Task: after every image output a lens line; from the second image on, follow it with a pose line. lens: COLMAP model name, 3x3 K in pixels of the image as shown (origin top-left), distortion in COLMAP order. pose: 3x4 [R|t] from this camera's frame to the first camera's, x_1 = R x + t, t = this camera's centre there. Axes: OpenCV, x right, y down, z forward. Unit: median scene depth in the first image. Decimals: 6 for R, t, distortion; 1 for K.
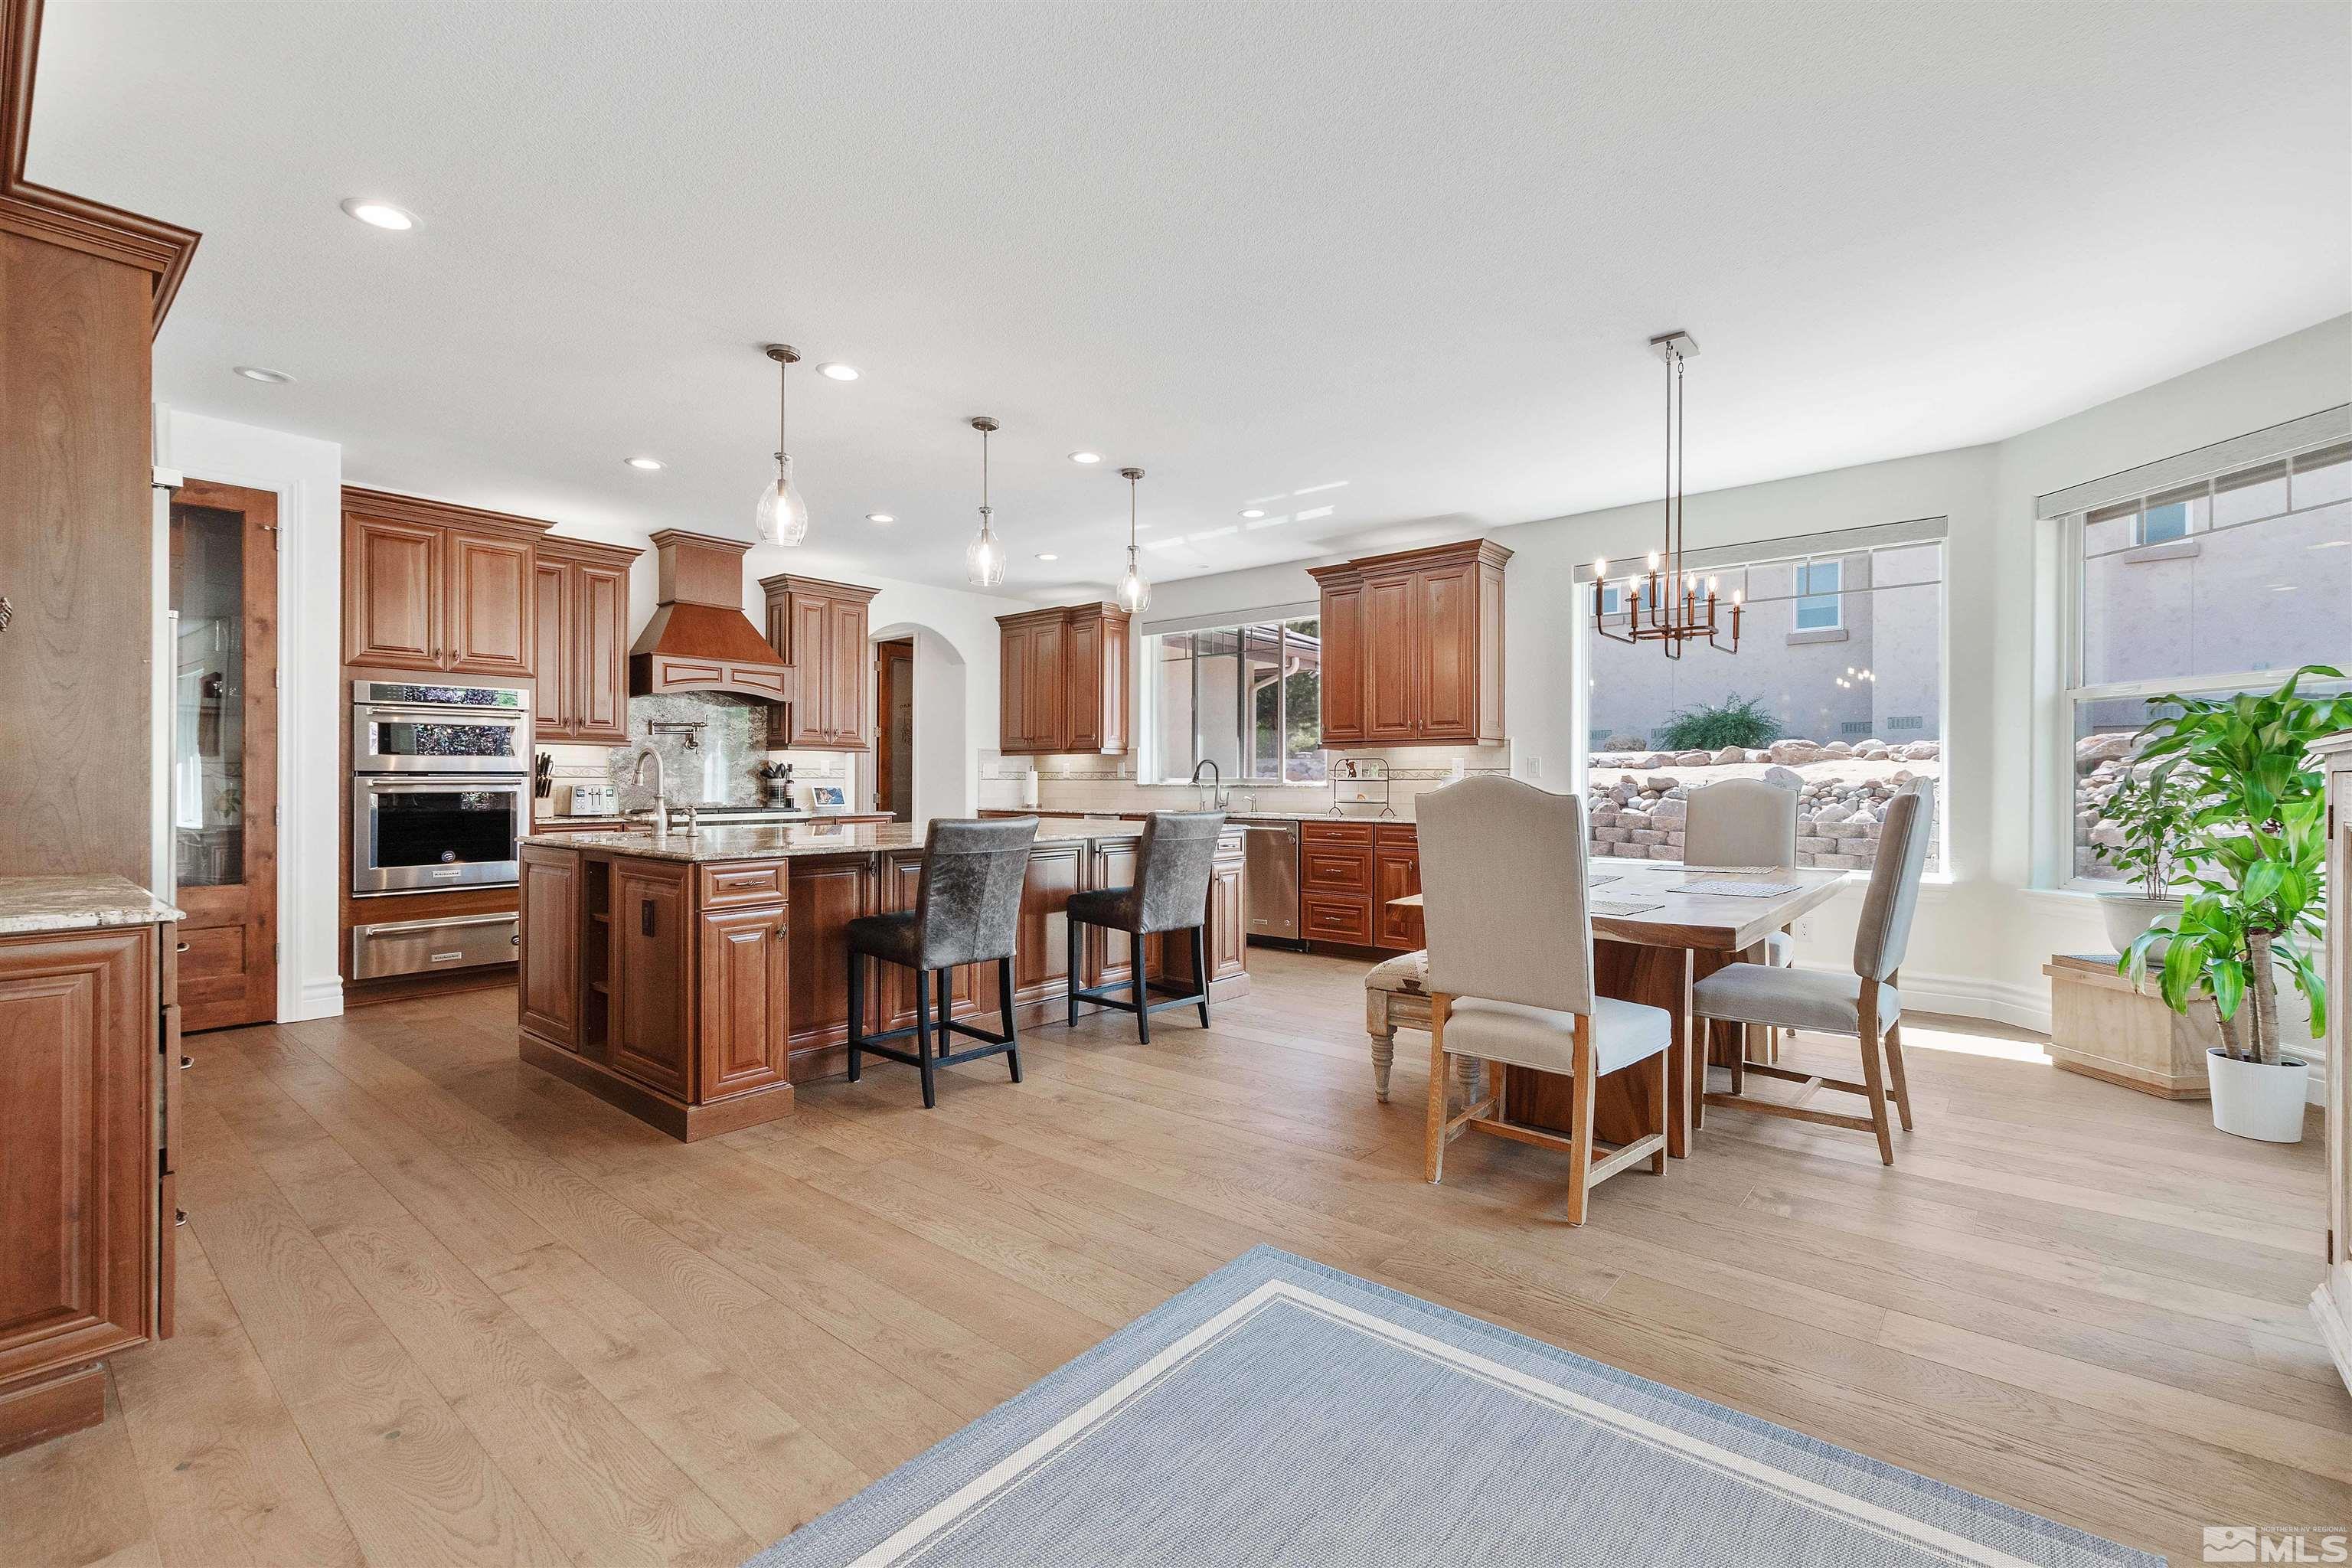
lens RADIAL K [[1054.9, 0, 1176.0], [0, 1054.9, 784.0], [0, 0, 1]] dist [0.001436, -0.001294]
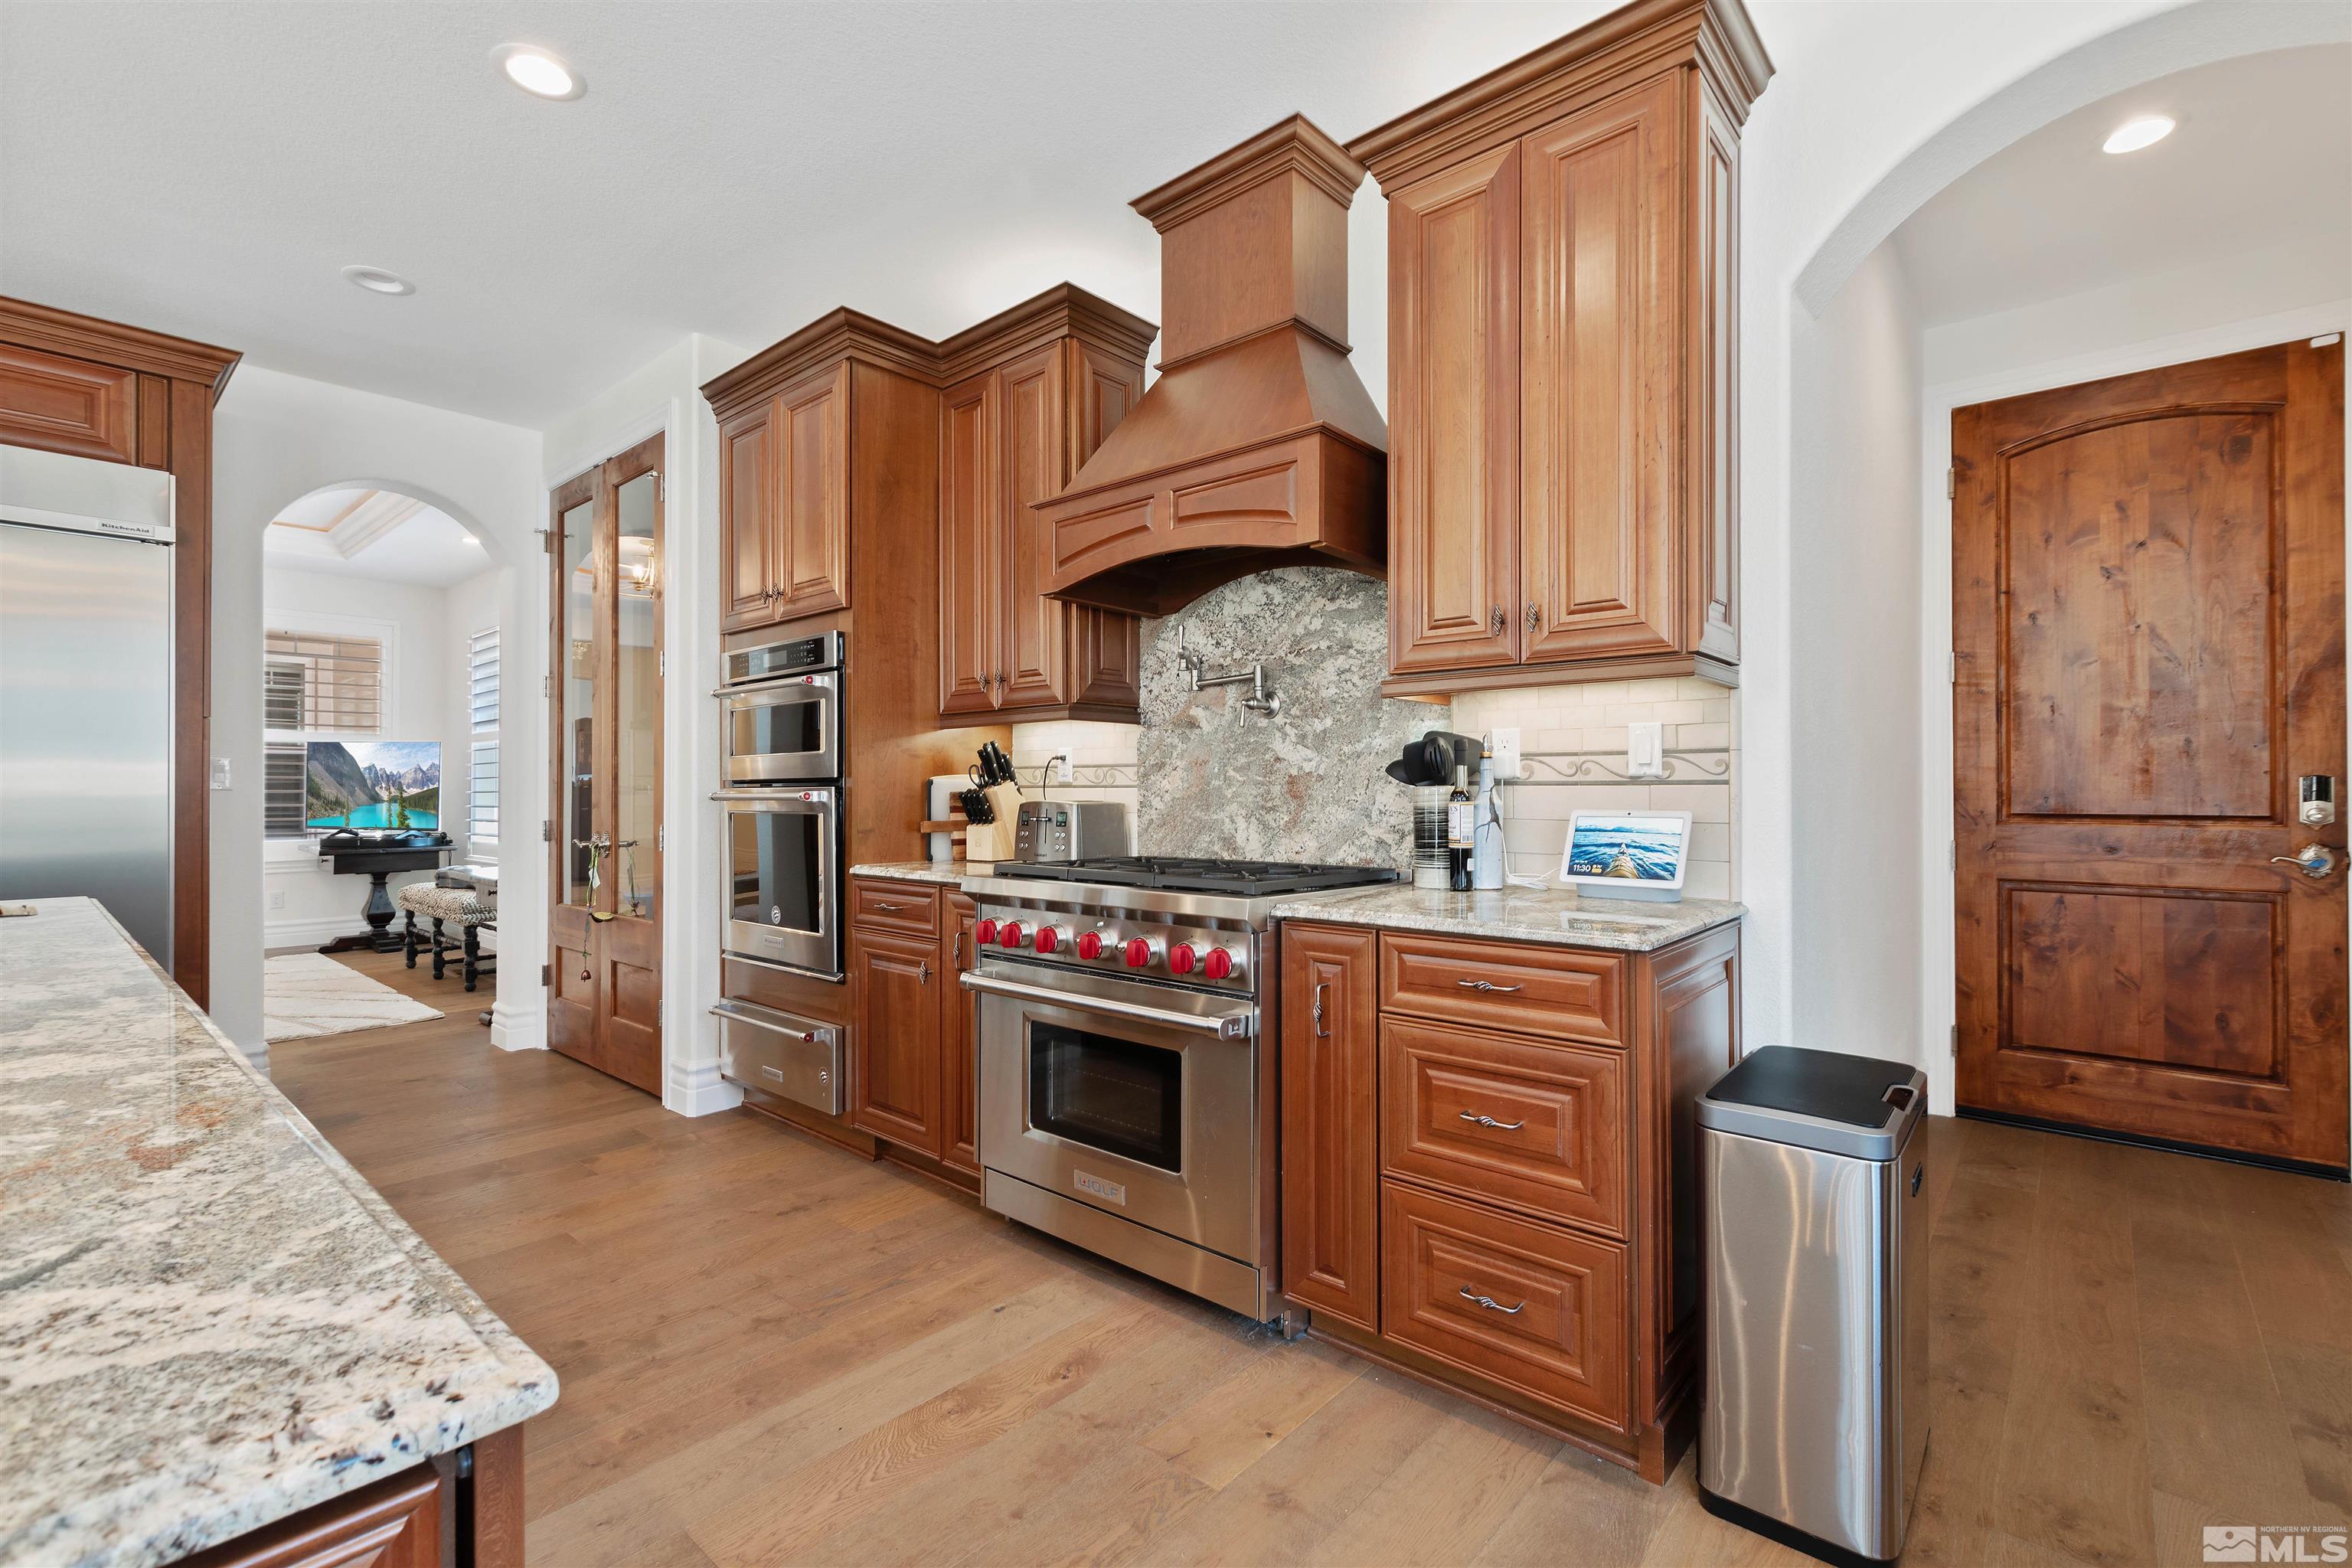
lens RADIAL K [[1054.9, 0, 1176.0], [0, 1054.9, 784.0], [0, 0, 1]] dist [0.001436, -0.001294]
pose [[-0.012106, -0.012049, -0.999854, -0.061332], [-0.004890, 0.999916, -0.011991, -0.002097], [0.999915, 0.004745, -0.012164, 1.211326]]
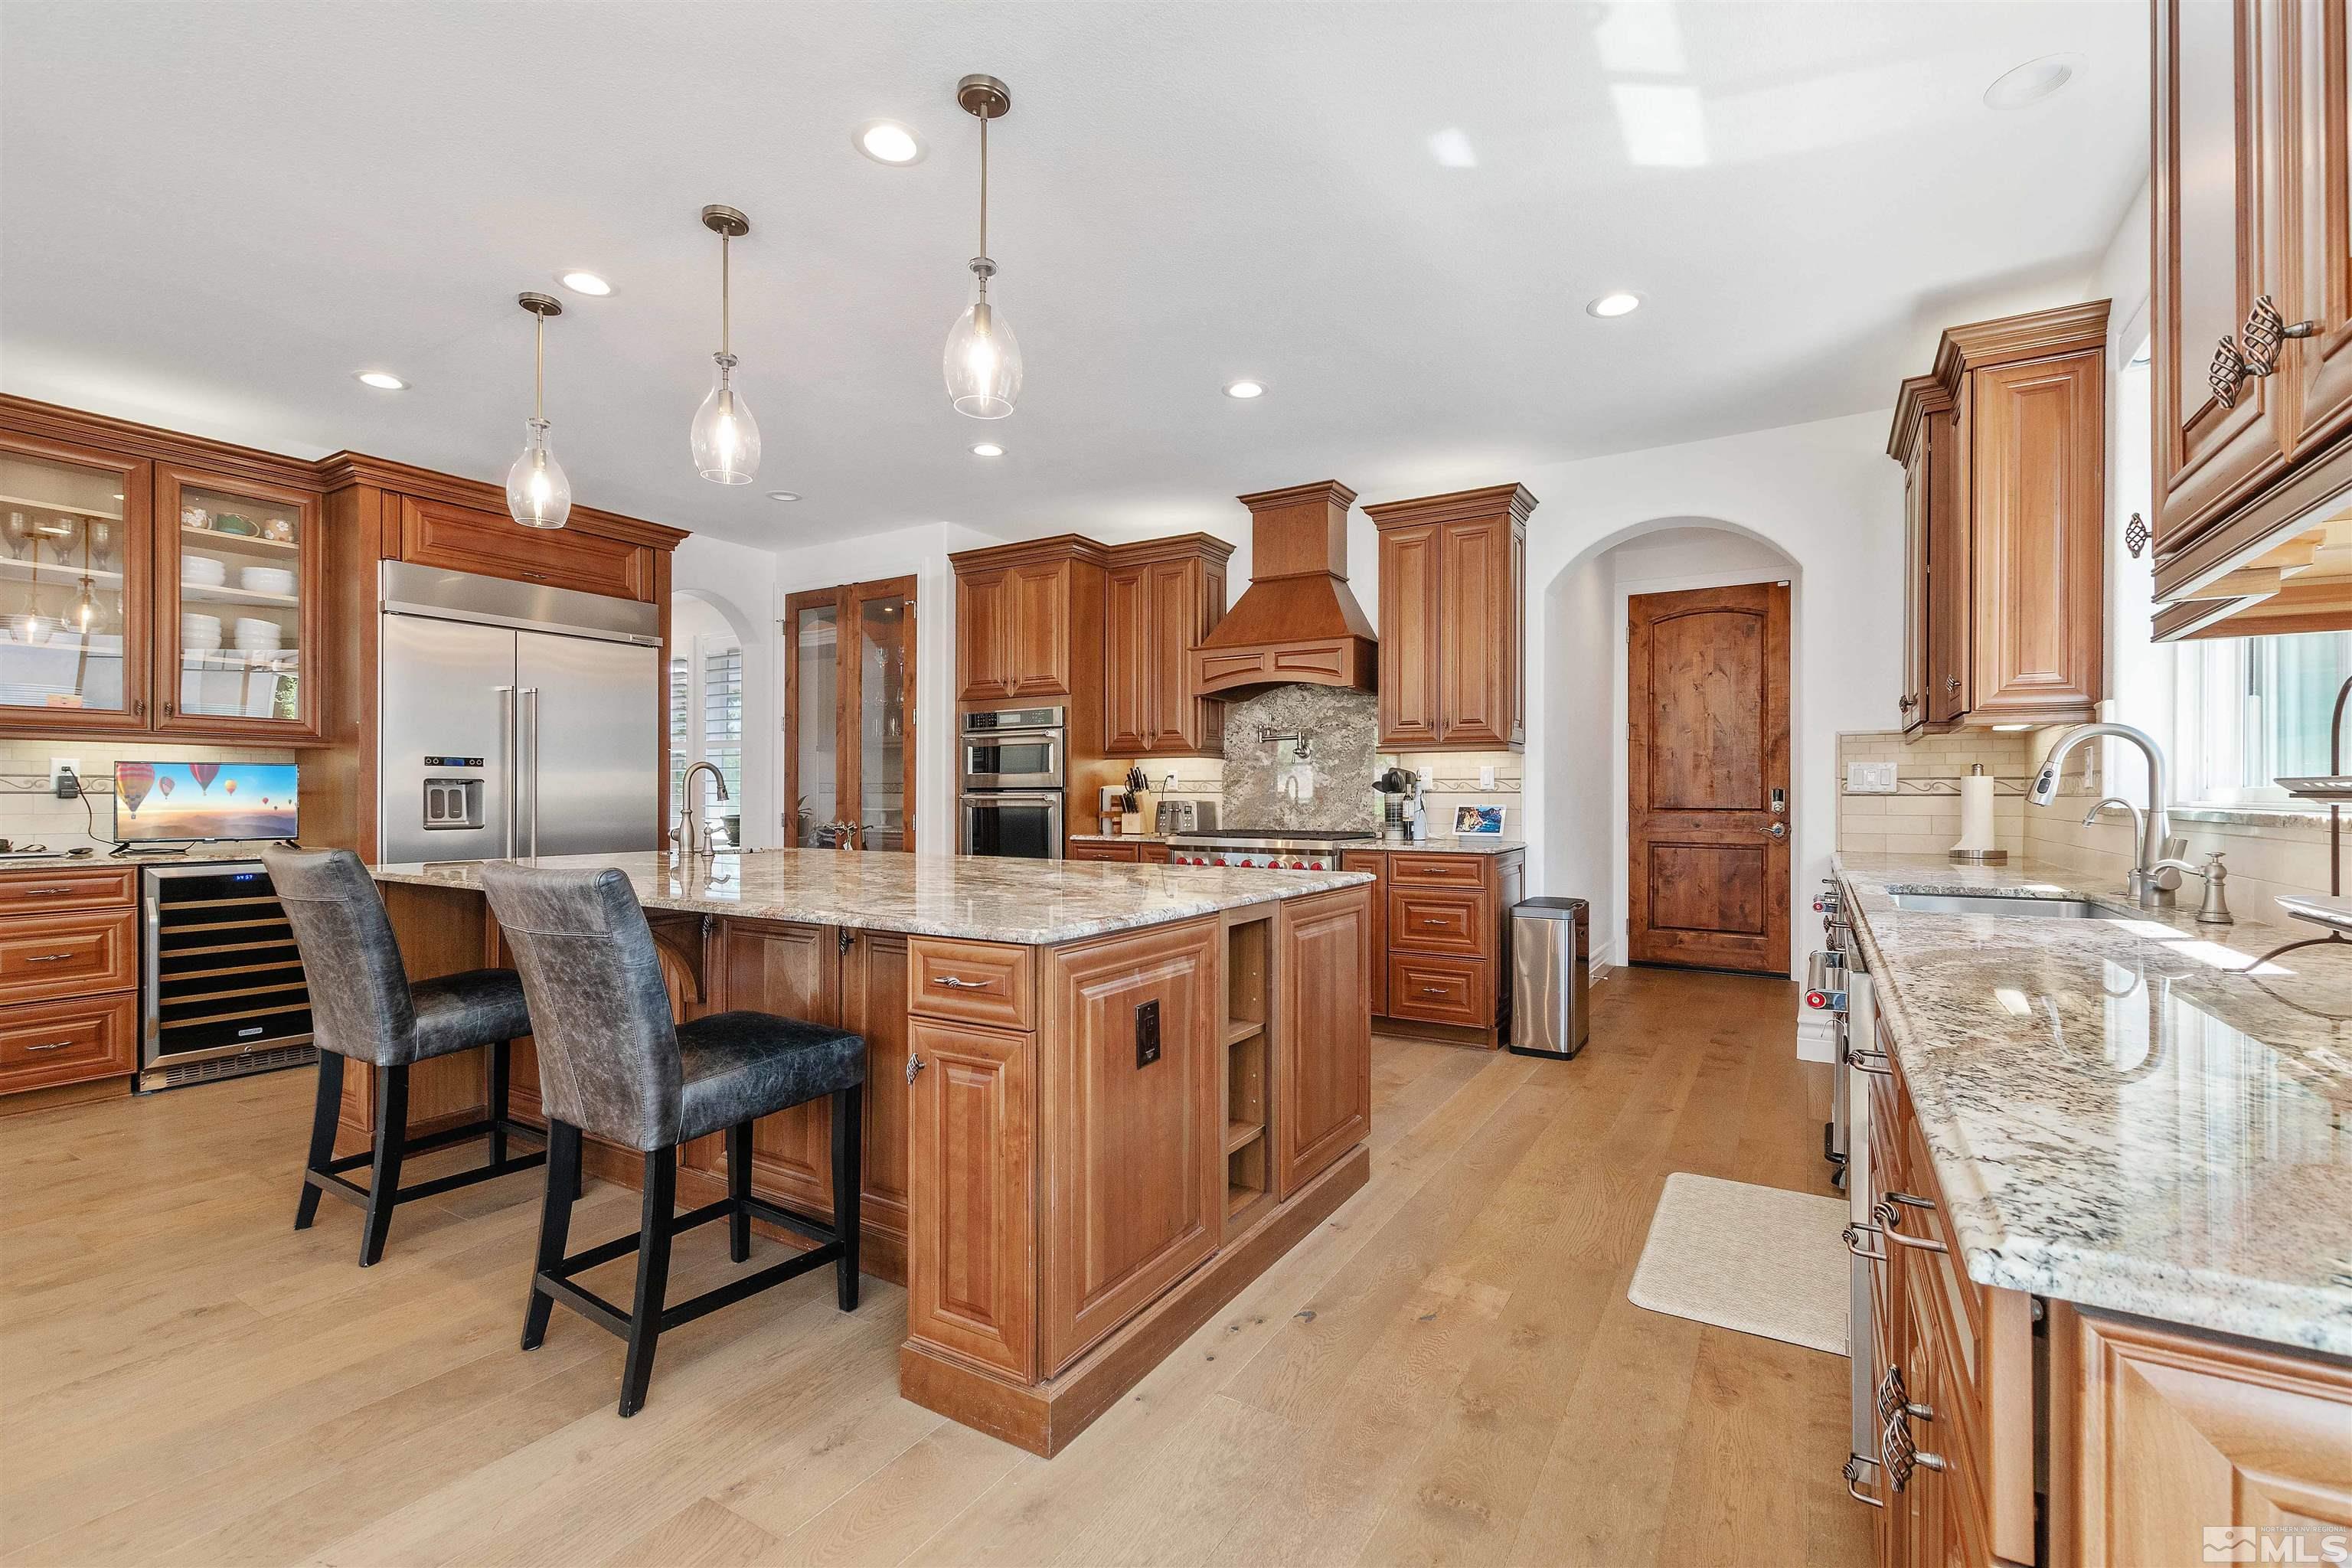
lens RADIAL K [[1006.3, 0, 1175.6], [0, 1006.3, 786.3], [0, 0, 1]] dist [0.001270, 0.000114]
pose [[0.148175, -0.012218, -0.988886, 0.371189], [-0.007001, 0.999886, -0.013403, 0.000284], [0.988936, 0.008909, 0.148073, 0.982716]]
